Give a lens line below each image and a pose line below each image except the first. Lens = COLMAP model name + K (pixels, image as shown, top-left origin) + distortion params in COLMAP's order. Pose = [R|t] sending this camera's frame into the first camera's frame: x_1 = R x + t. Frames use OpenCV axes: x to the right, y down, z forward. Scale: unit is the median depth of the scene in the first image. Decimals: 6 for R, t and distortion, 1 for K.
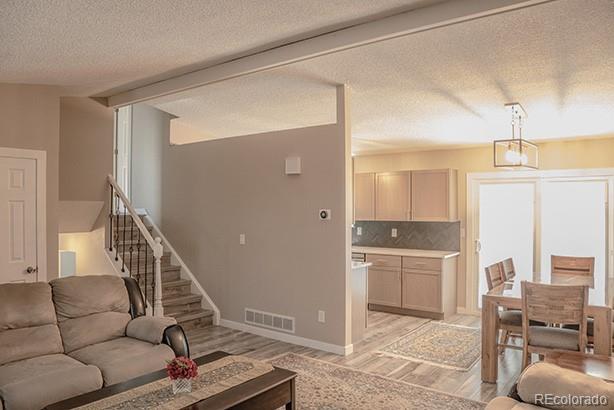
lens RADIAL K [[467.5, 0, 305.6], [0, 467.5, 202.9], [0, 0, 1]] dist [-0.063923, -0.008281]
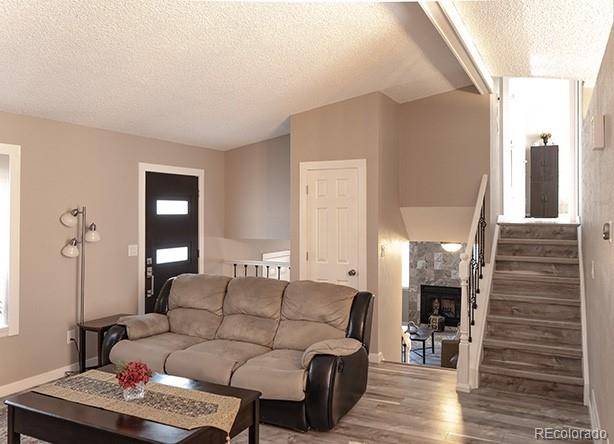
lens RADIAL K [[490.1, 0, 306.6], [0, 490.1, 216.1], [0, 0, 1]] dist [0.005317, -0.006624]
pose [[0.187699, 0.009294, -0.982183, 0.419832], [0.012527, 0.999851, 0.011855, -0.000423], [0.982147, -0.014529, 0.187555, 0.571648]]
